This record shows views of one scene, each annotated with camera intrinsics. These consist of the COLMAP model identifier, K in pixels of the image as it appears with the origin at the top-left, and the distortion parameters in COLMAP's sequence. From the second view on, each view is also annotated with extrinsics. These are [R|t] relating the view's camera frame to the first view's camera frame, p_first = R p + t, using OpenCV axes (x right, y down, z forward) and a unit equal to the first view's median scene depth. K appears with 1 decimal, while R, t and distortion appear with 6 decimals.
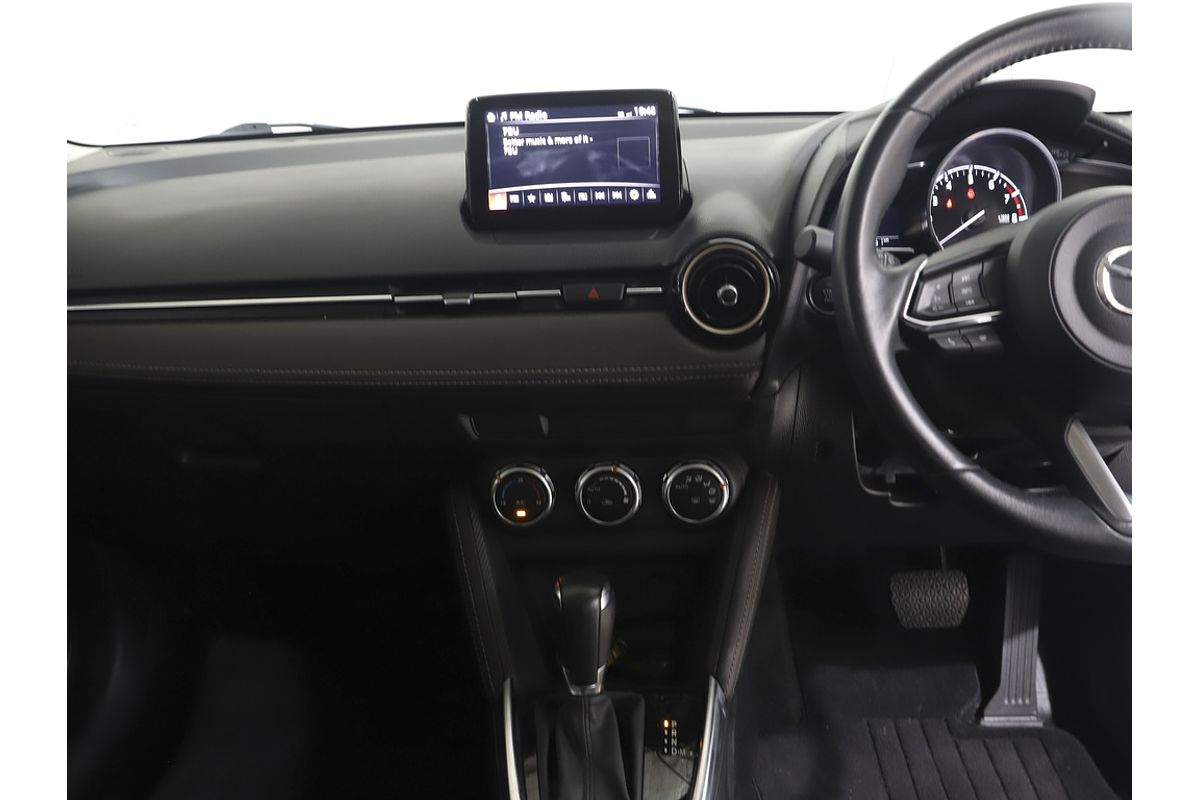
lens RADIAL K [[1058.1, 0, 600.6], [0, 1058.1, 394.1], [0, 0, 1]] dist [-0.058419, 0.010888]
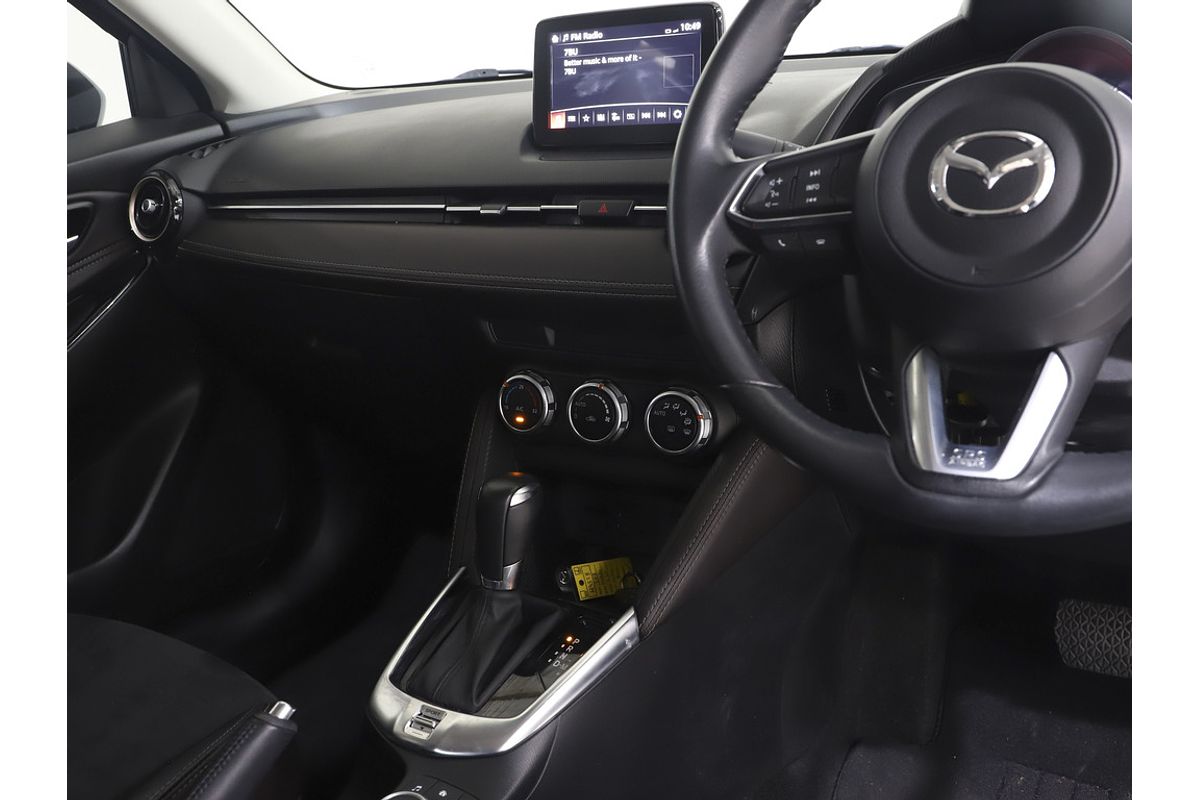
lens RADIAL K [[1103.9, 0, 598.3], [0, 1103.9, 406.9], [0, 0, 1]] dist [-0.067002, 0.000000]
pose [[0.865101, 0.123123, -0.486253, 0.498563], [-0.124747, 0.991759, 0.029183, 0.058137], [0.485839, 0.035412, 0.873331, 0.094716]]
